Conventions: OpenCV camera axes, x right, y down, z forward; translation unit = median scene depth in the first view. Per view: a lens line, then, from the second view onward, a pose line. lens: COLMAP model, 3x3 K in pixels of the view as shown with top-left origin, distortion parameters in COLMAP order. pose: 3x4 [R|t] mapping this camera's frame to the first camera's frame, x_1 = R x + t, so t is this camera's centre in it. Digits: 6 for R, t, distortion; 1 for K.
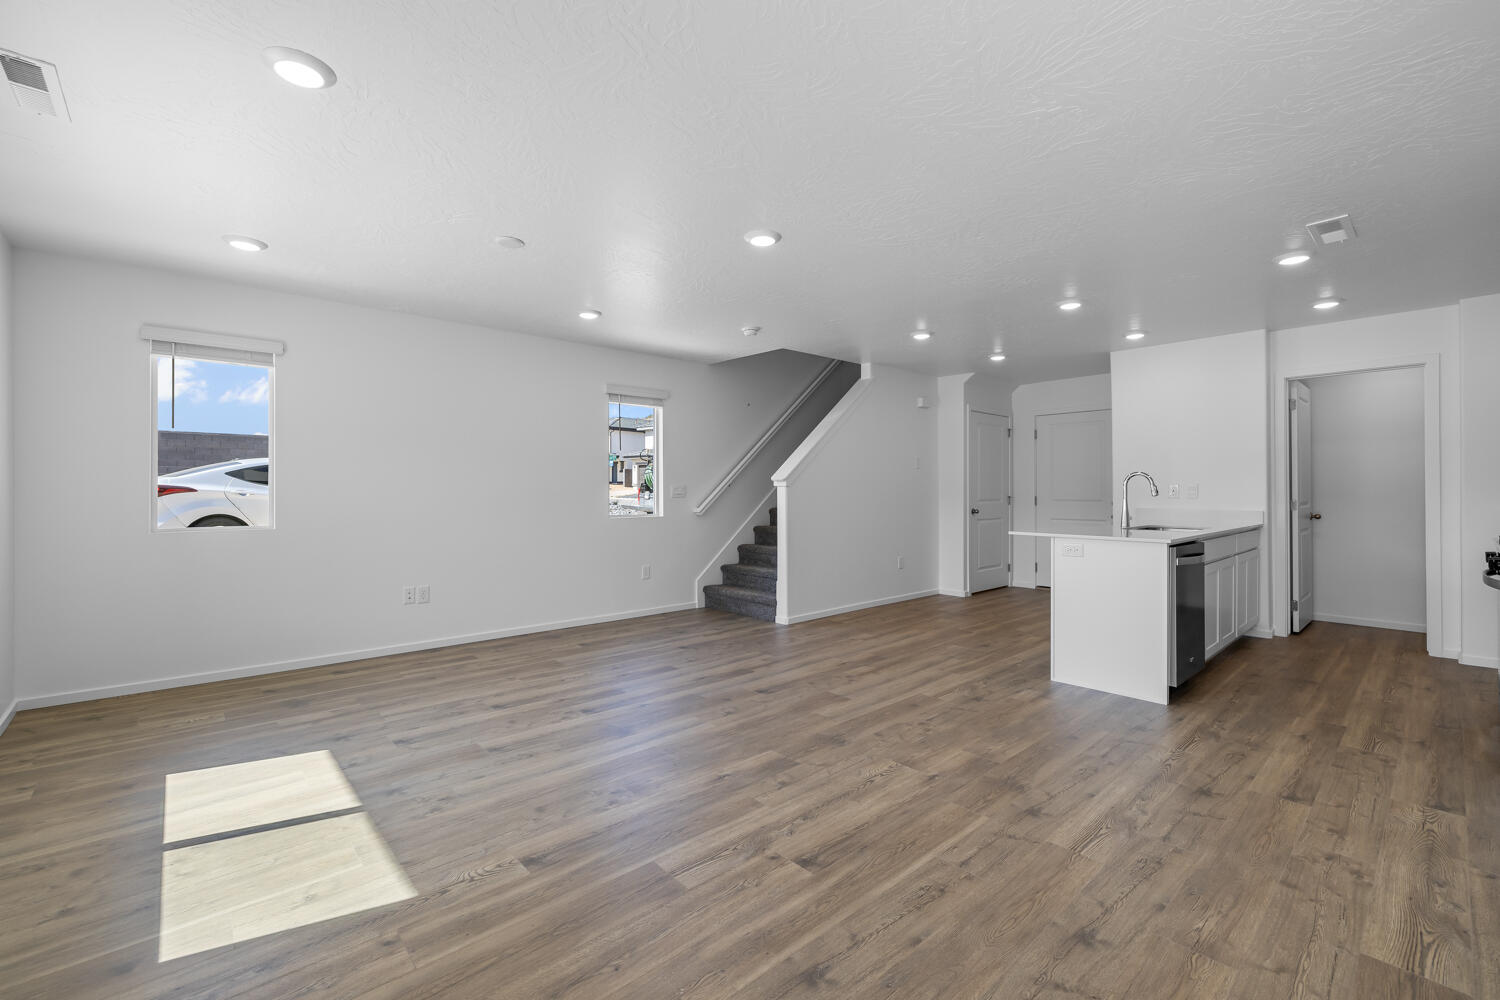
lens RADIAL K [[631.6, 0, 751.2], [0, 631.6, 489.9], [0, 0, 1]] dist [0.003825, -0.000973]
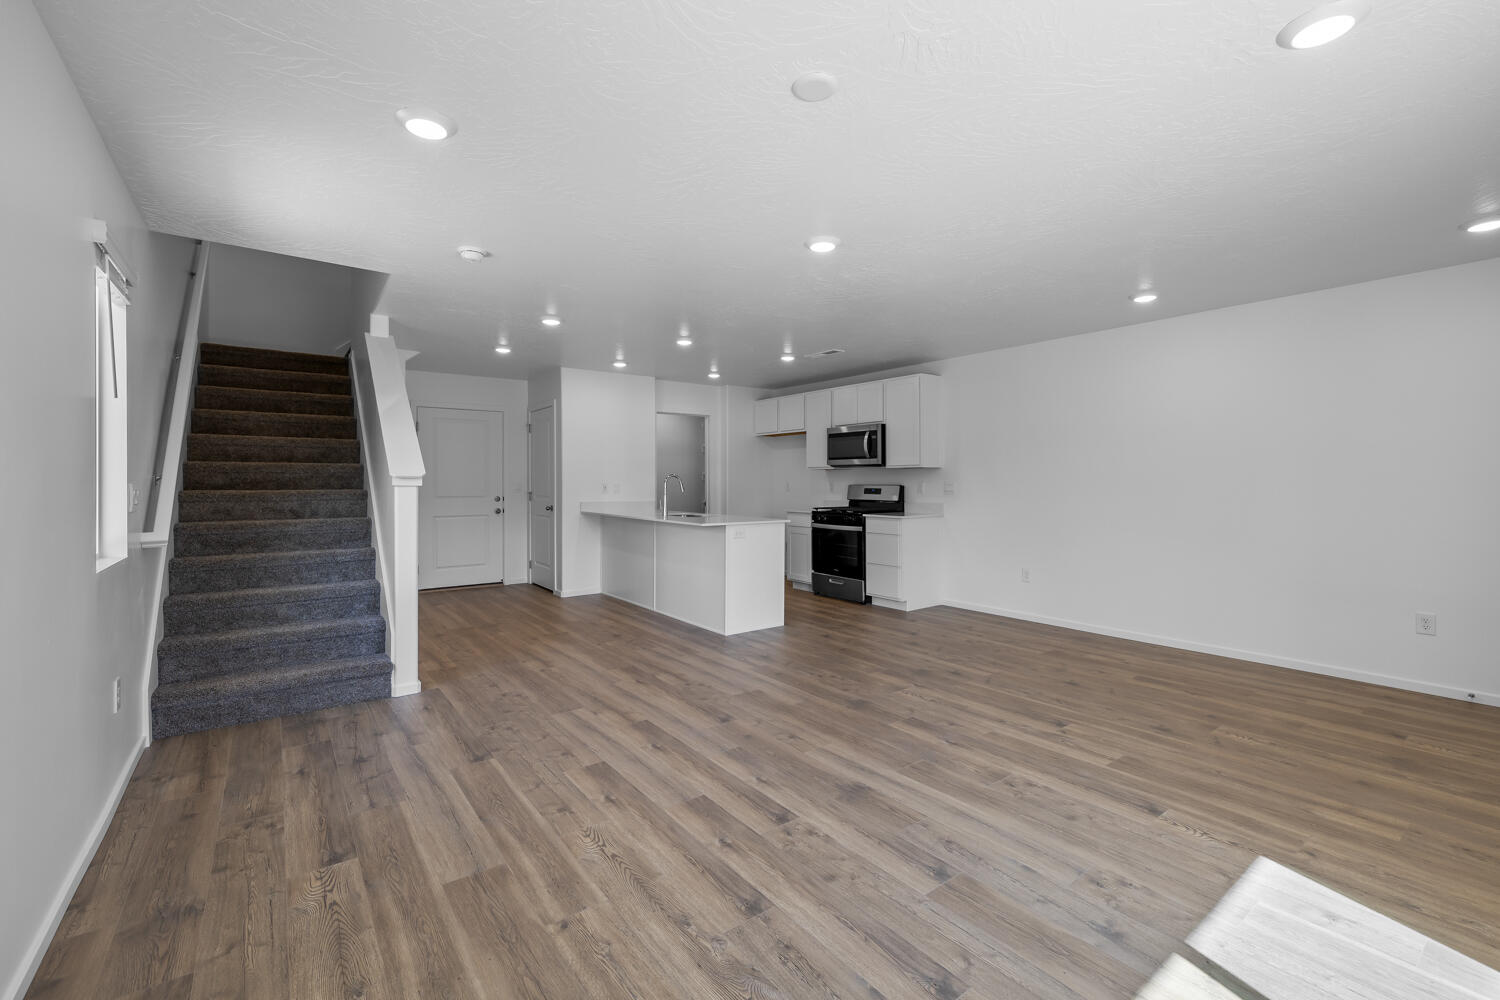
lens RADIAL K [[631.6, 0, 747.6], [0, 631.6, 485.7], [0, 0, 1]] dist [0.003825, -0.000973]
pose [[0.101304, -0.005434, 0.994841, -0.856149], [-0.000792, 0.999984, 0.005543, -0.014487], [-0.994855, -0.001350, 0.101299, 0.876351]]
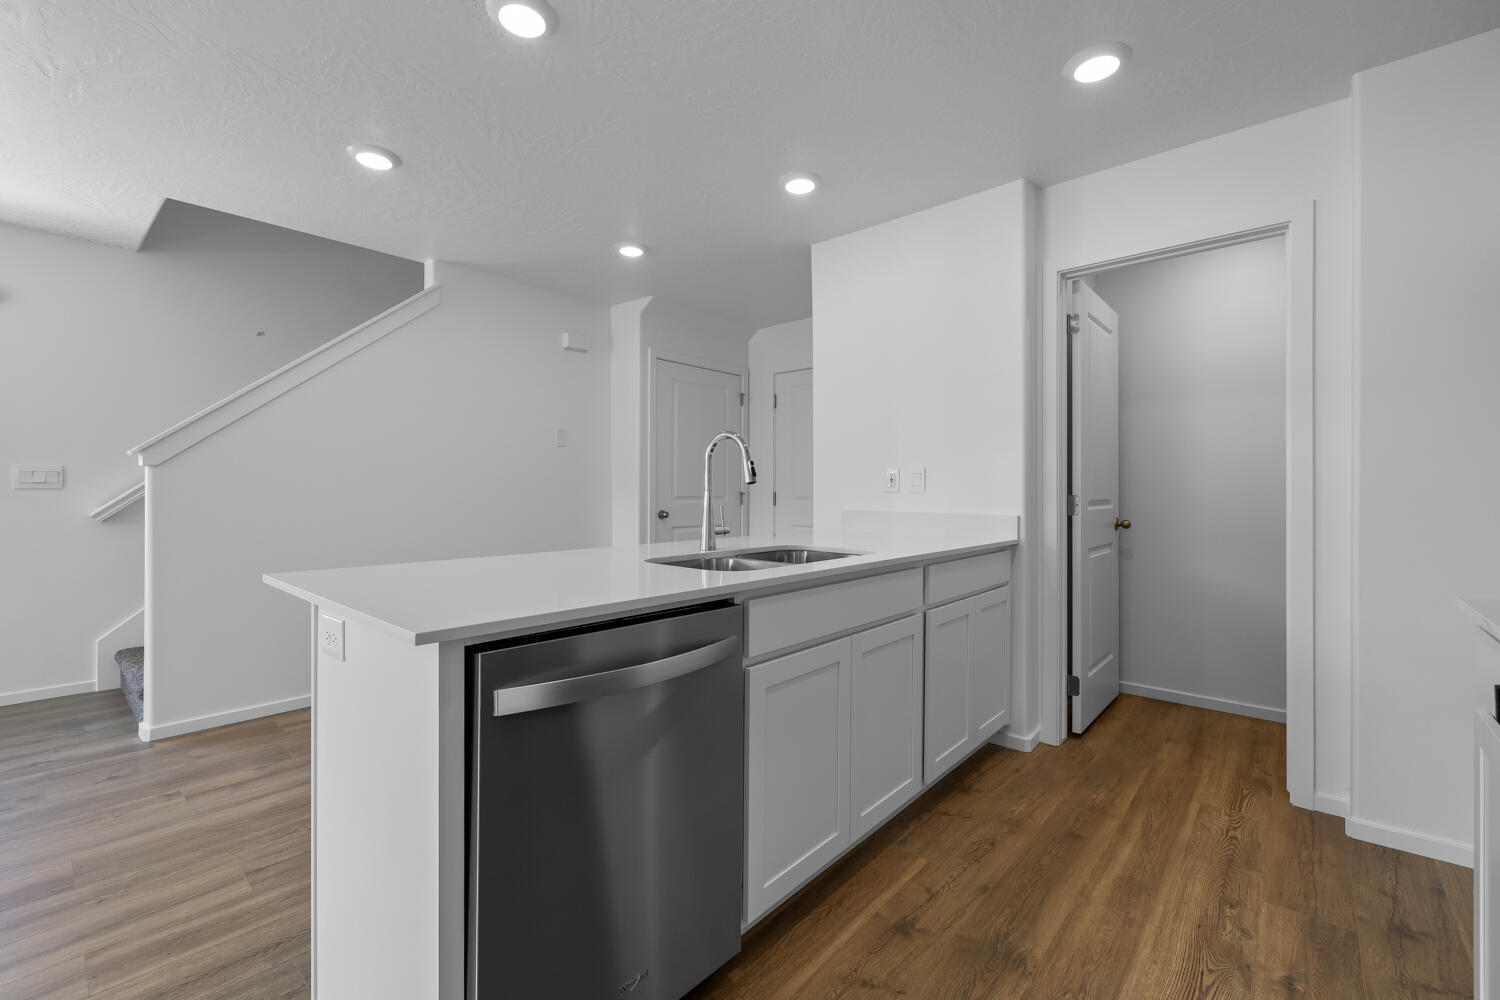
lens RADIAL K [[631.6, 0, 746.6], [0, 631.6, 493.8], [0, 0, 1]] dist [0.003825, -0.000973]
pose [[0.993879, 0.004652, 0.110377, 0.710334], [-0.005388, 0.999965, 0.006363, 0.016070], [-0.110344, -0.006919, 0.993869, 0.670108]]
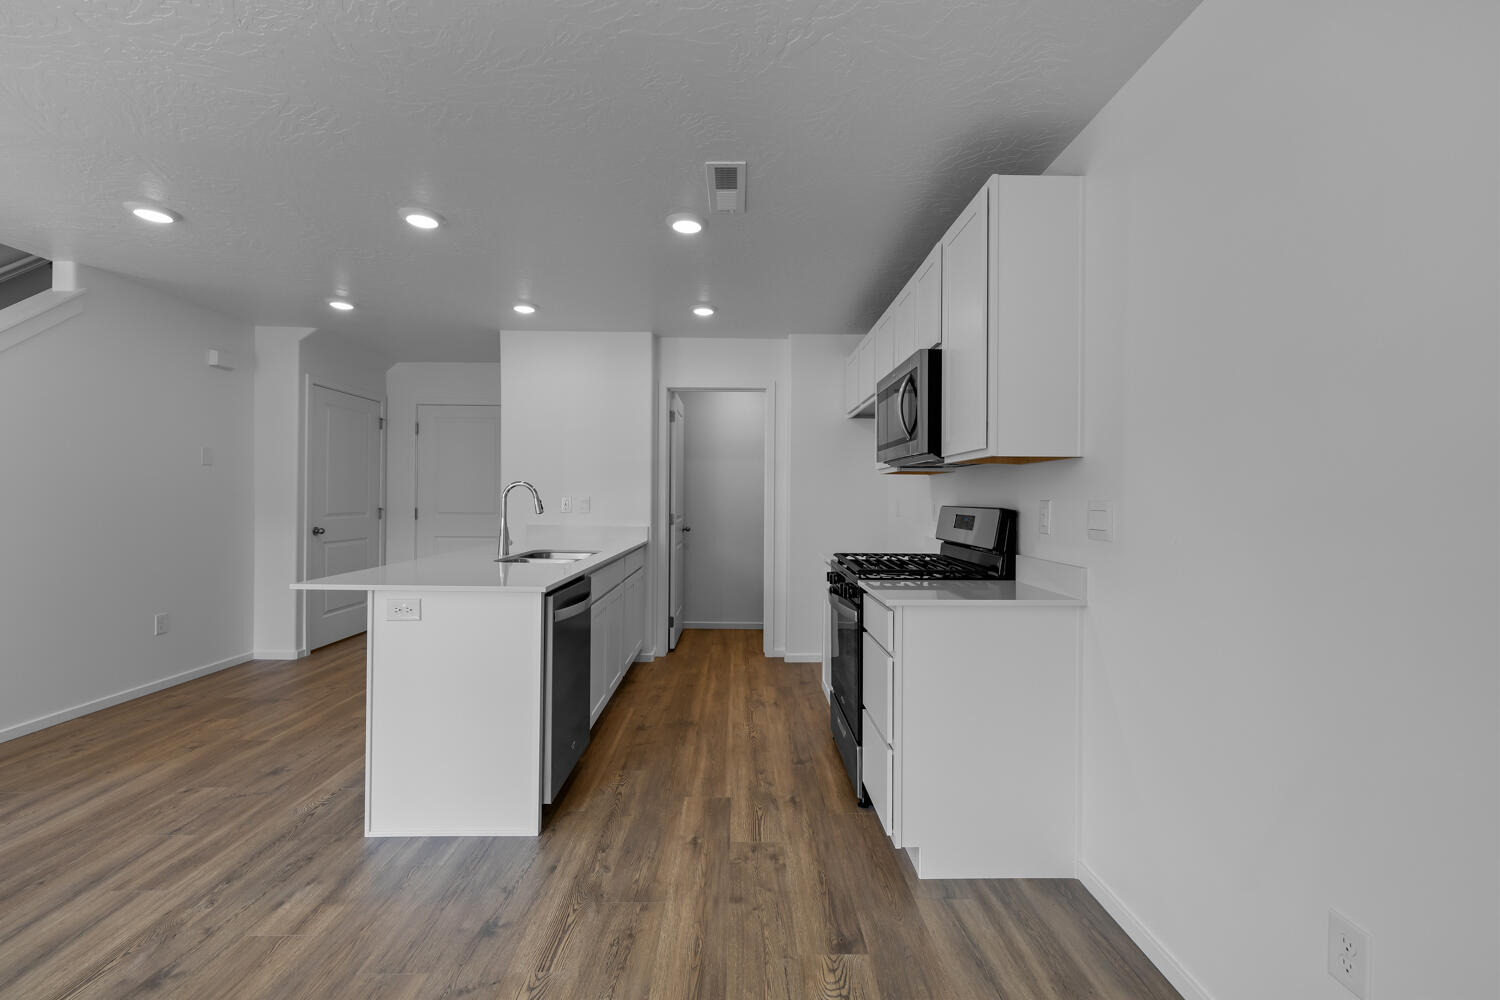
lens RADIAL K [[631.6, 0, 744.0], [0, 631.6, 494.9], [0, 0, 1]] dist [0.003825, -0.000973]
pose [[0.664650, 0.010685, 0.747079, 0.284593], [-0.011416, 0.999926, -0.004145, -0.015184], [-0.747068, -0.005774, 0.664723, 0.378057]]
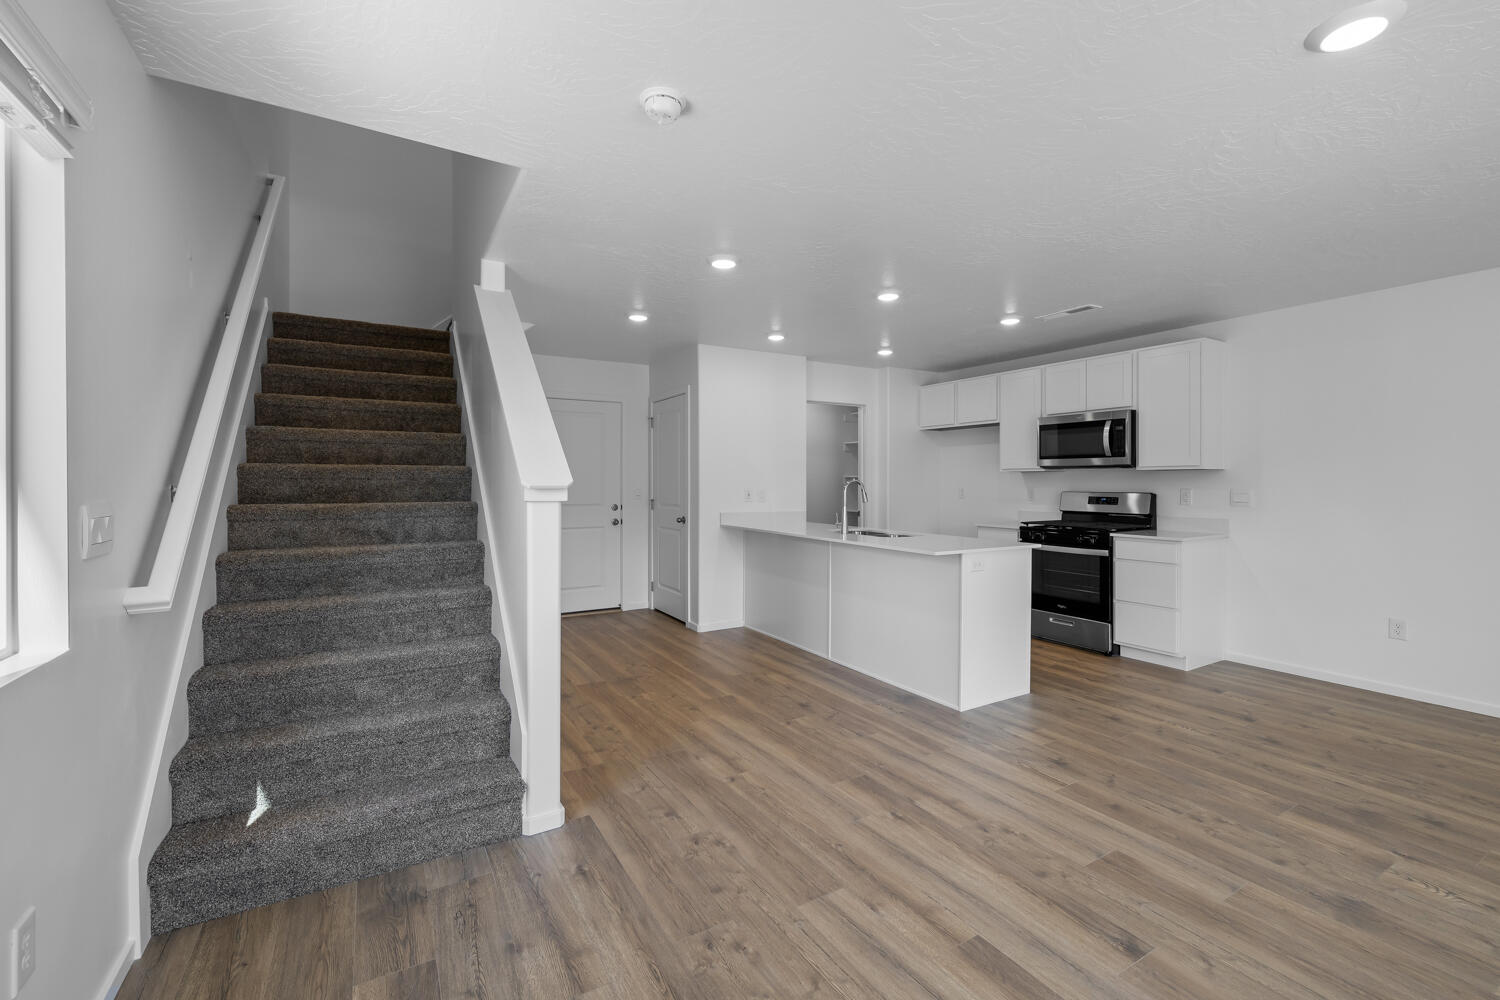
lens RADIAL K [[631.6, 0, 749.7], [0, 631.6, 488.7], [0, 0, 1]] dist [0.003825, -0.000973]
pose [[0.207006, -0.009234, 0.978296, -0.497447], [-0.001567, 0.999951, 0.009770, -0.027452], [-0.978338, -0.003556, 0.206981, 1.178338]]
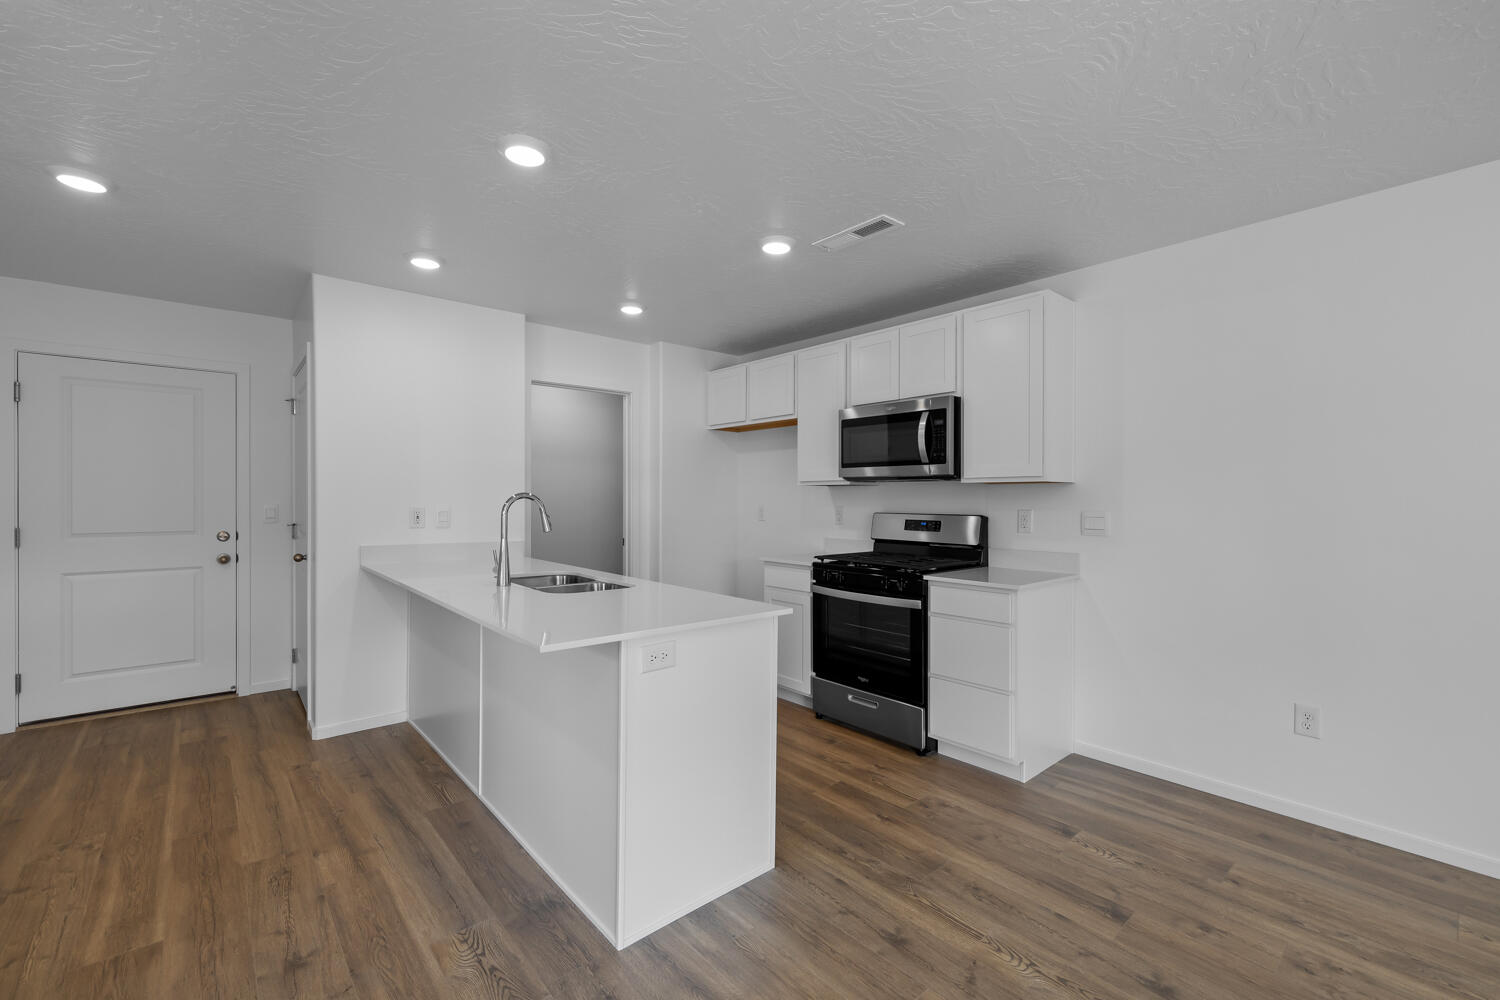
lens RADIAL K [[631.6, 0, 750.3], [0, 631.6, 503.3], [0, 0, 1]] dist [0.003825, -0.000973]
pose [[0.025558, -0.004894, 0.999661, 0.020725], [-0.006121, 0.999969, 0.005052, -0.027827], [-0.999655, -0.006248, 0.025527, 0.950368]]
